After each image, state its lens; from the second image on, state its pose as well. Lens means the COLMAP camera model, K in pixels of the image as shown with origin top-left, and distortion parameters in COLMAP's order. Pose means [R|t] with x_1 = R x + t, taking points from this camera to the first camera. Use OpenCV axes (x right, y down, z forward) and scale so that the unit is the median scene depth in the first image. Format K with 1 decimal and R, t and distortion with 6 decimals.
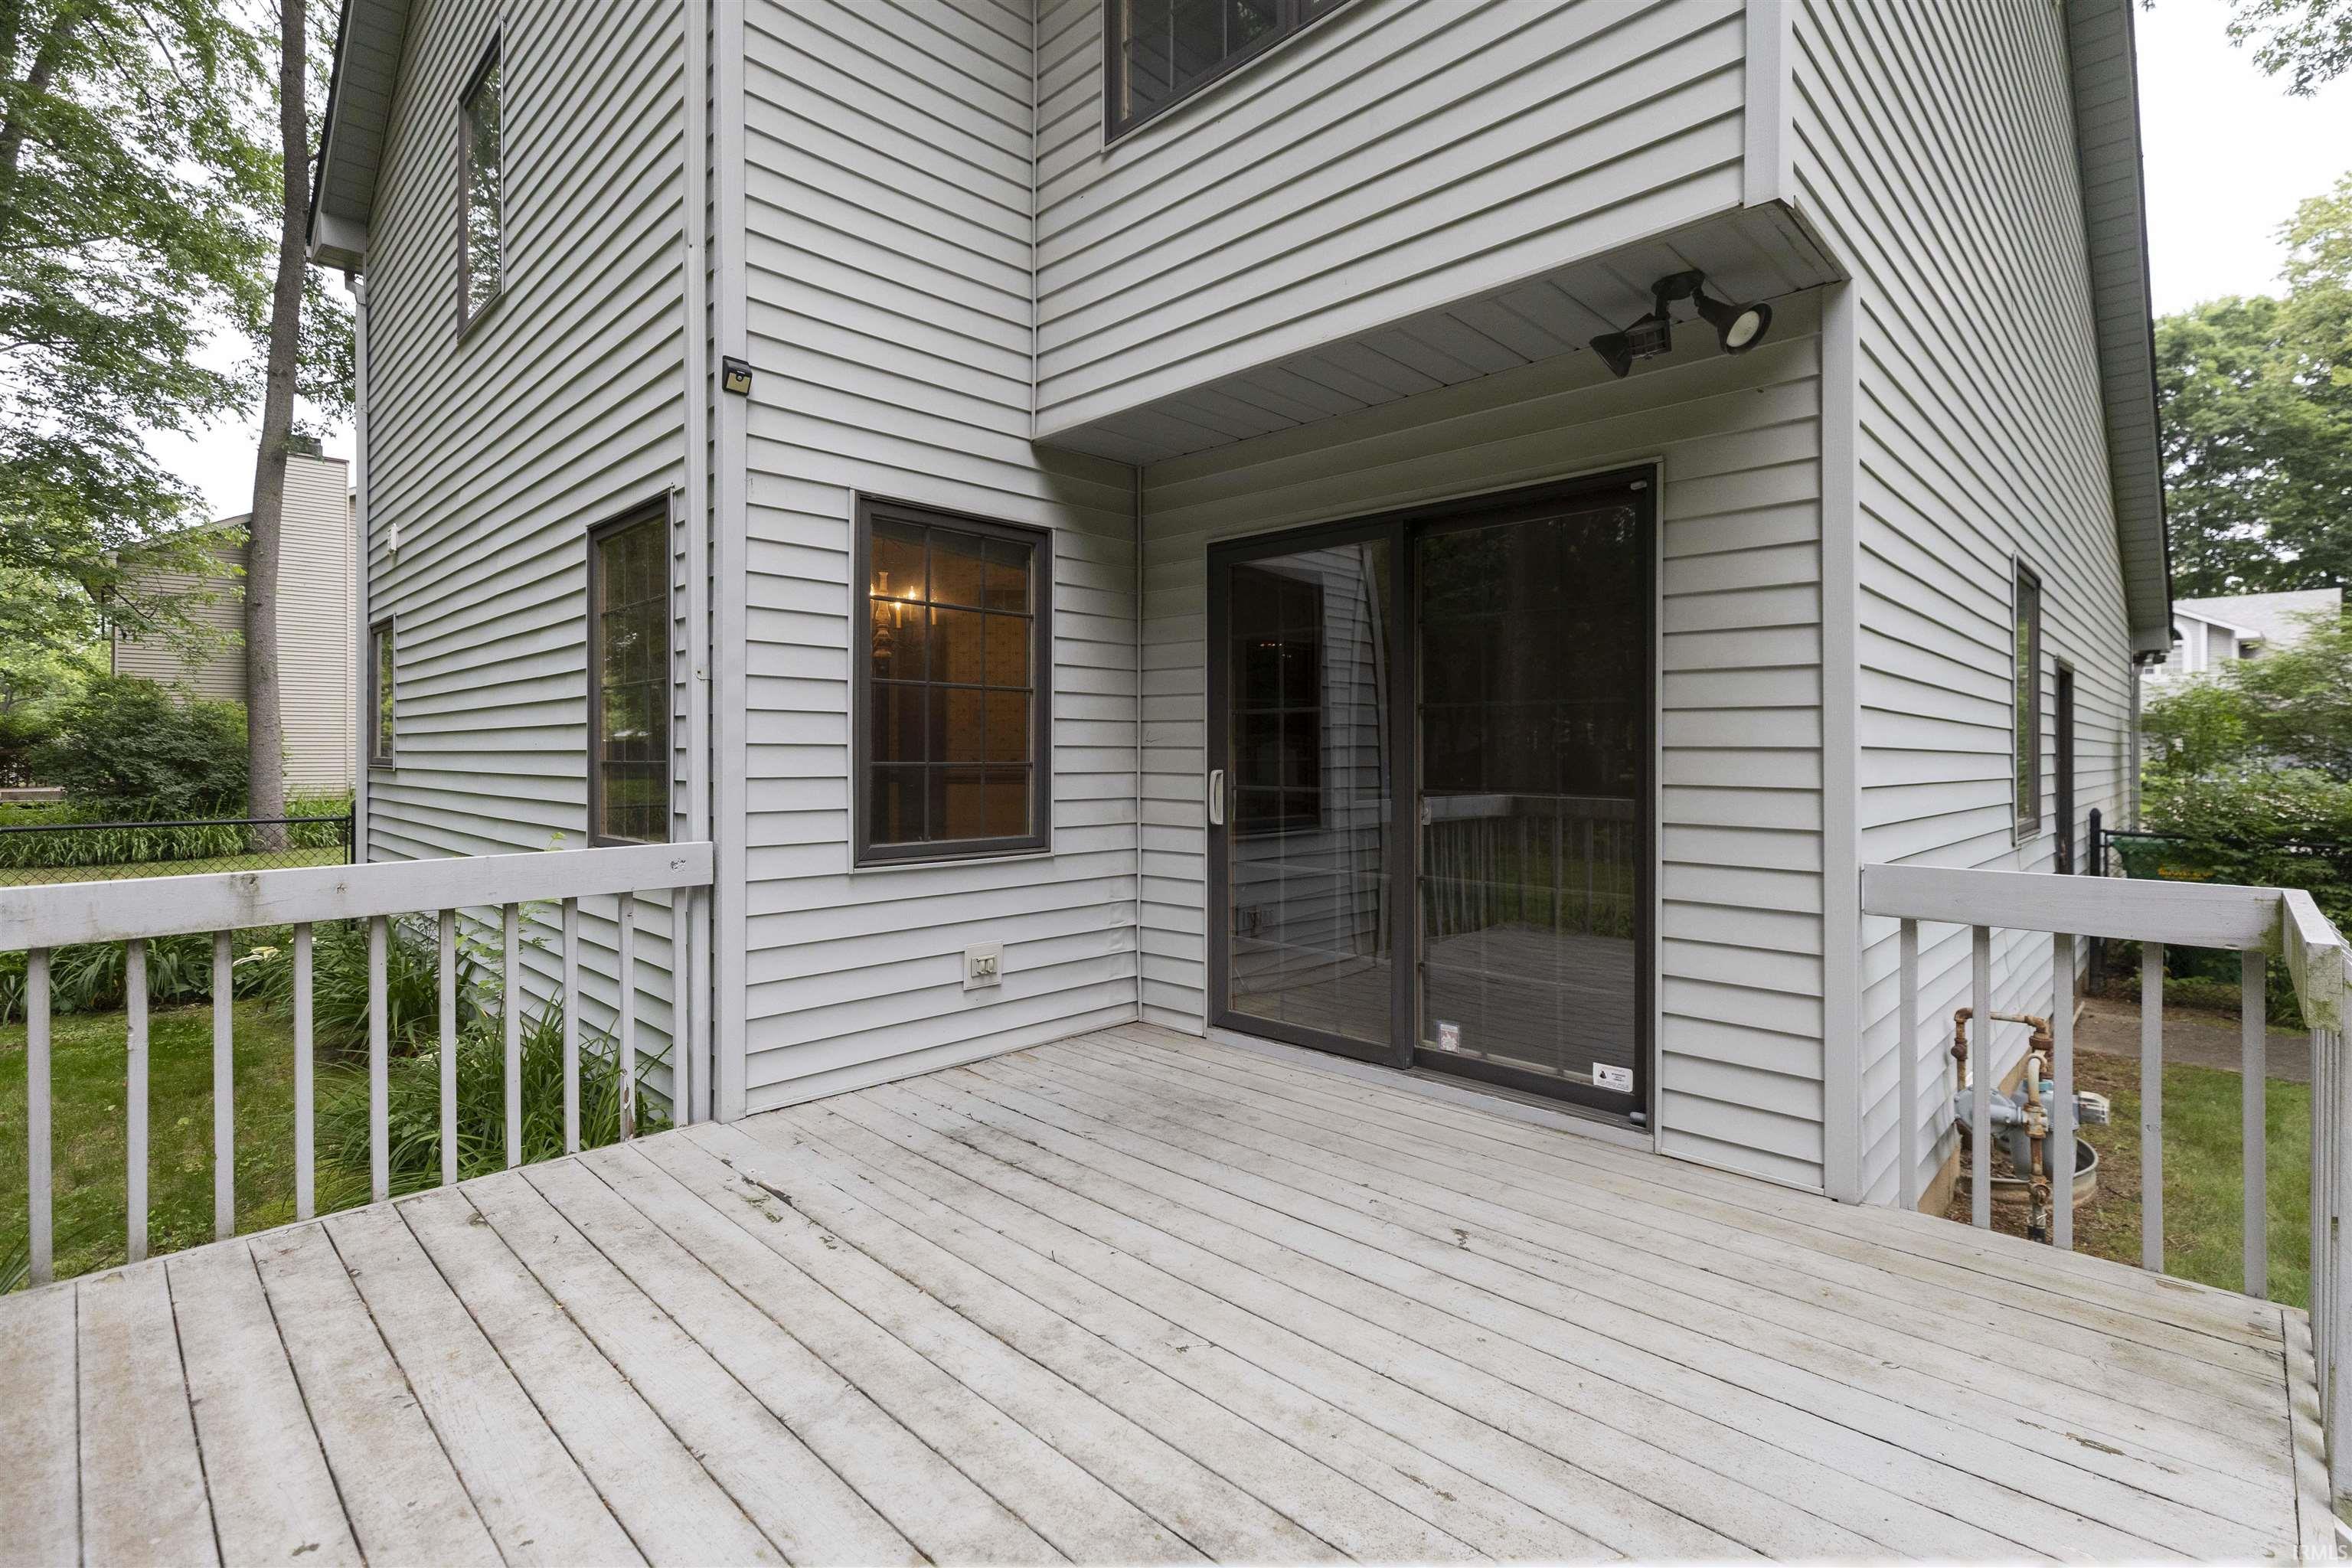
lens RADIAL K [[1072.4, 0, 1186.2], [0, 1072.4, 762.6], [0, 0, 1]] dist [0.012611, 0.000359]
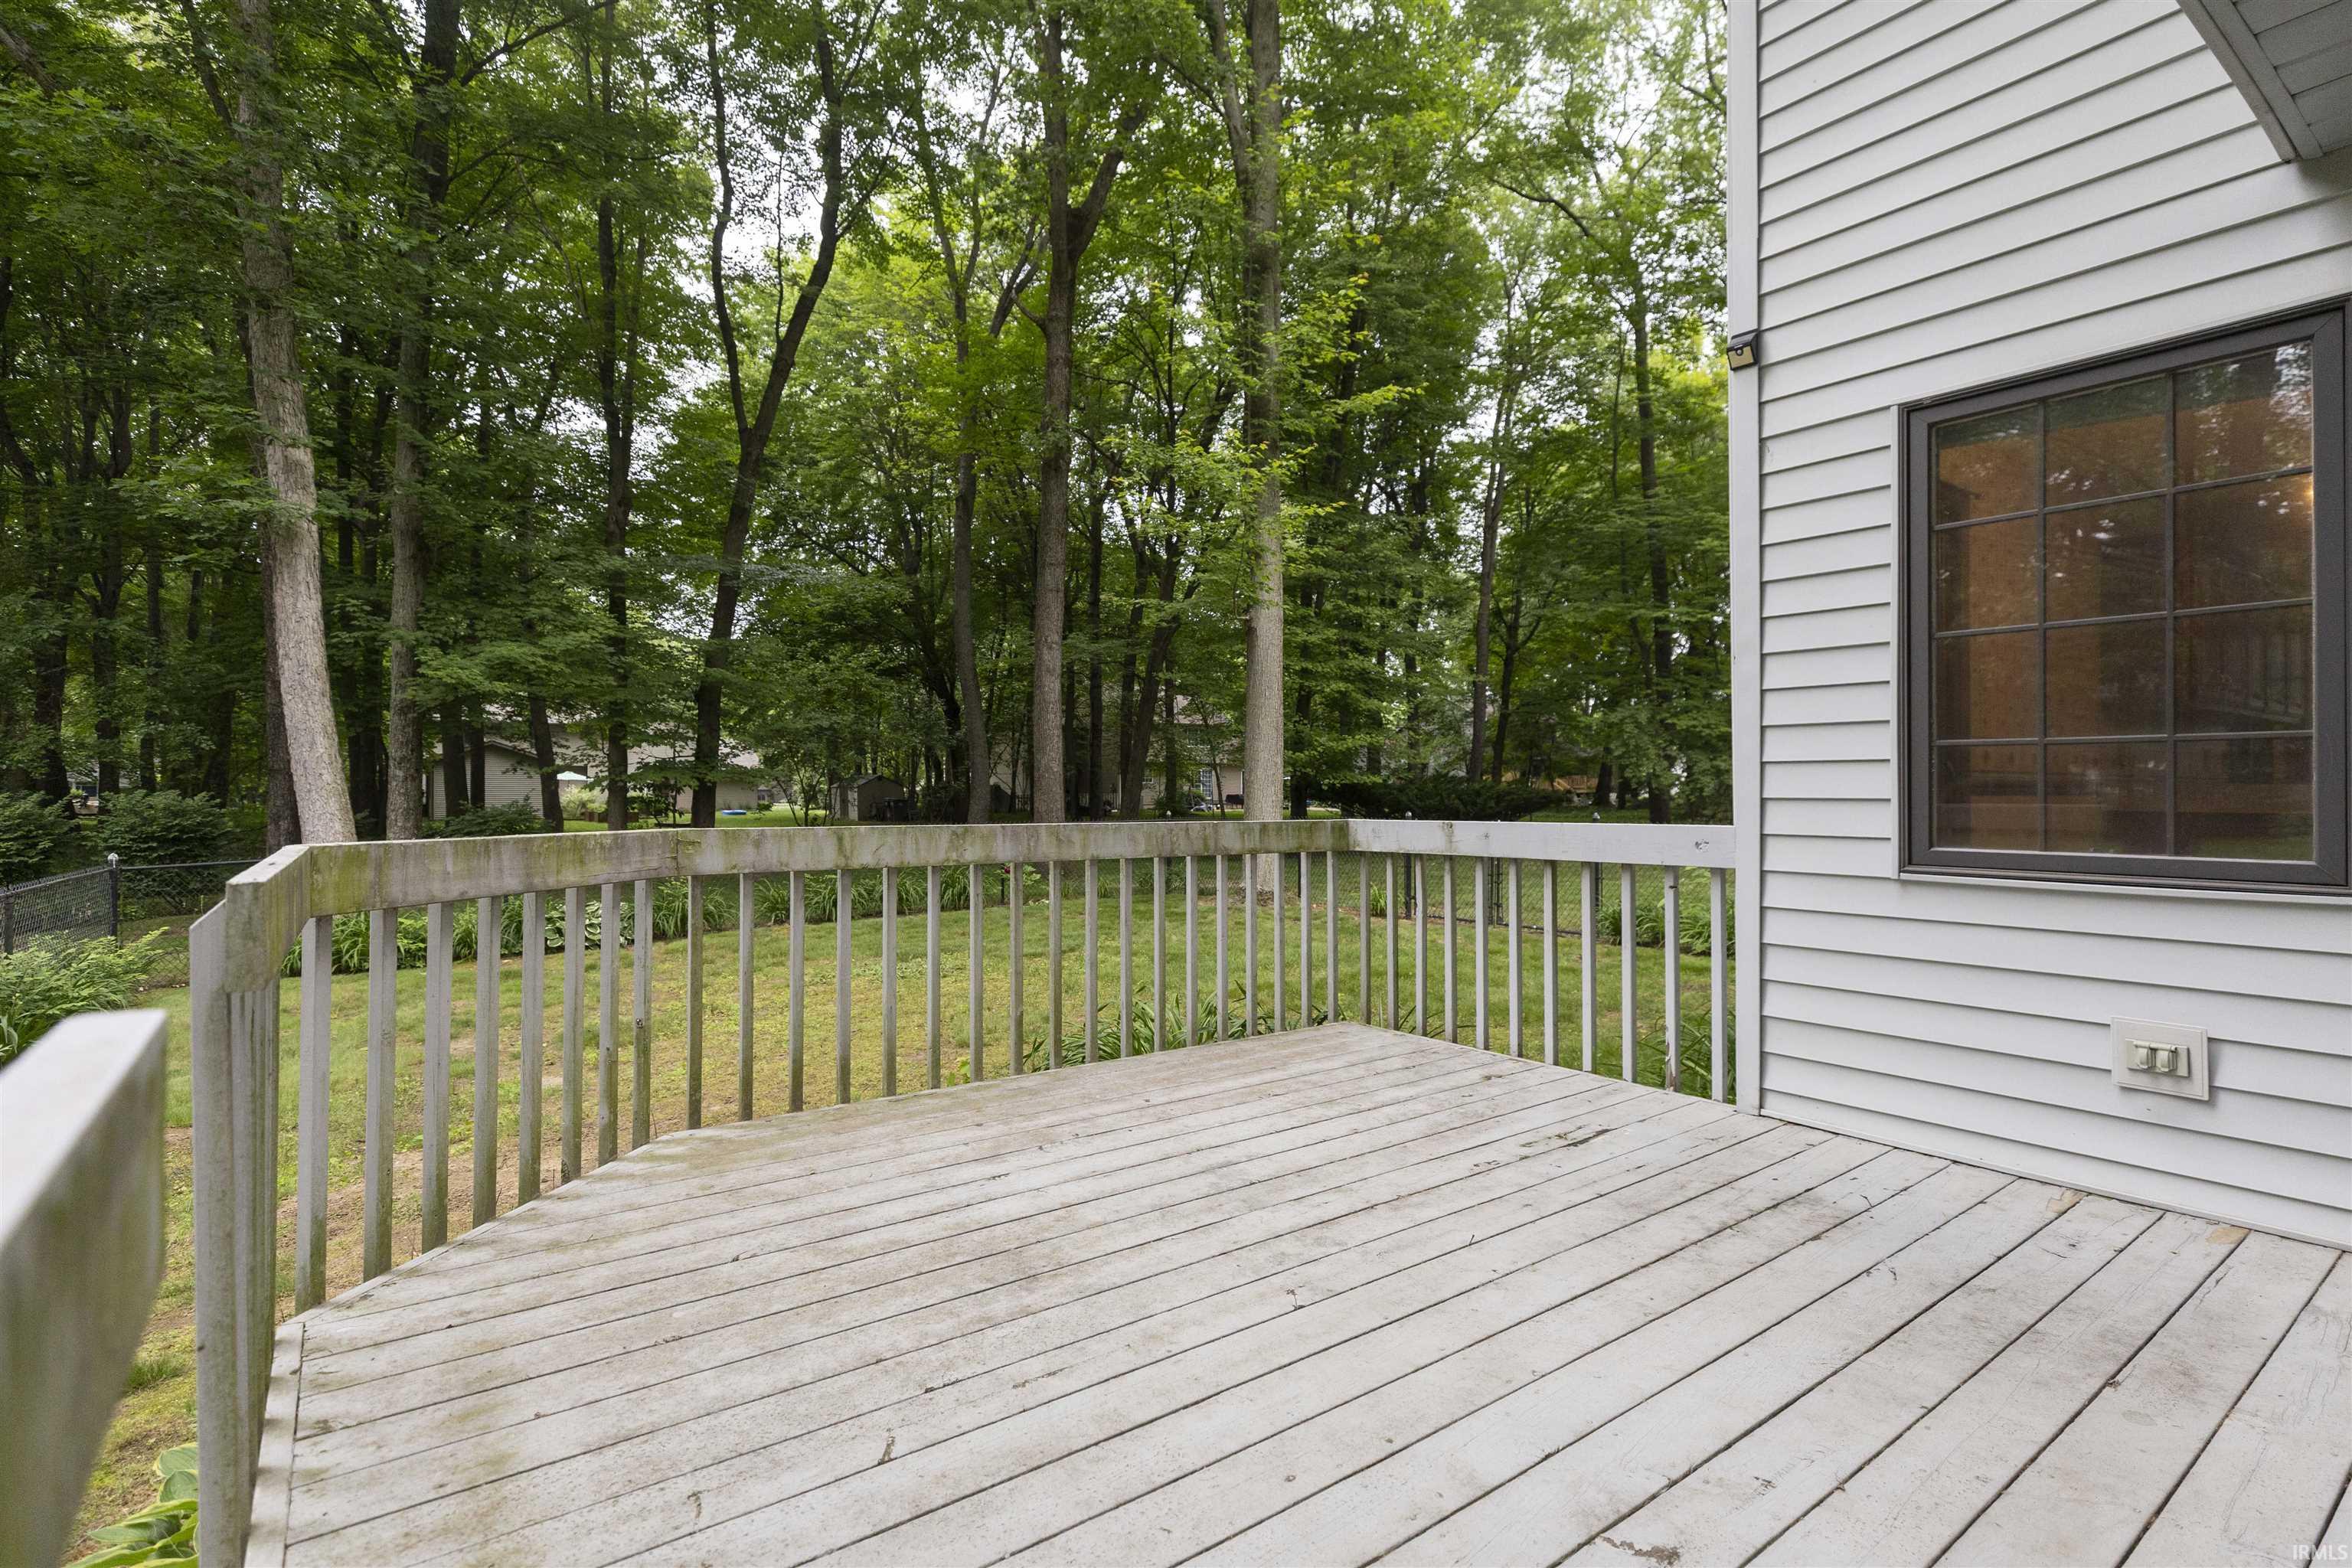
lens RADIAL K [[1072.4, 0, 1186.2], [0, 1072.4, 784.9], [0, 0, 1]] dist [0.012611, 0.000359]
pose [[-0.122376, -0.005696, -0.992468, 0.775331], [-0.008734, 0.999951, -0.004662, 0.056858], [0.992445, 0.008098, -0.122419, 0.781219]]
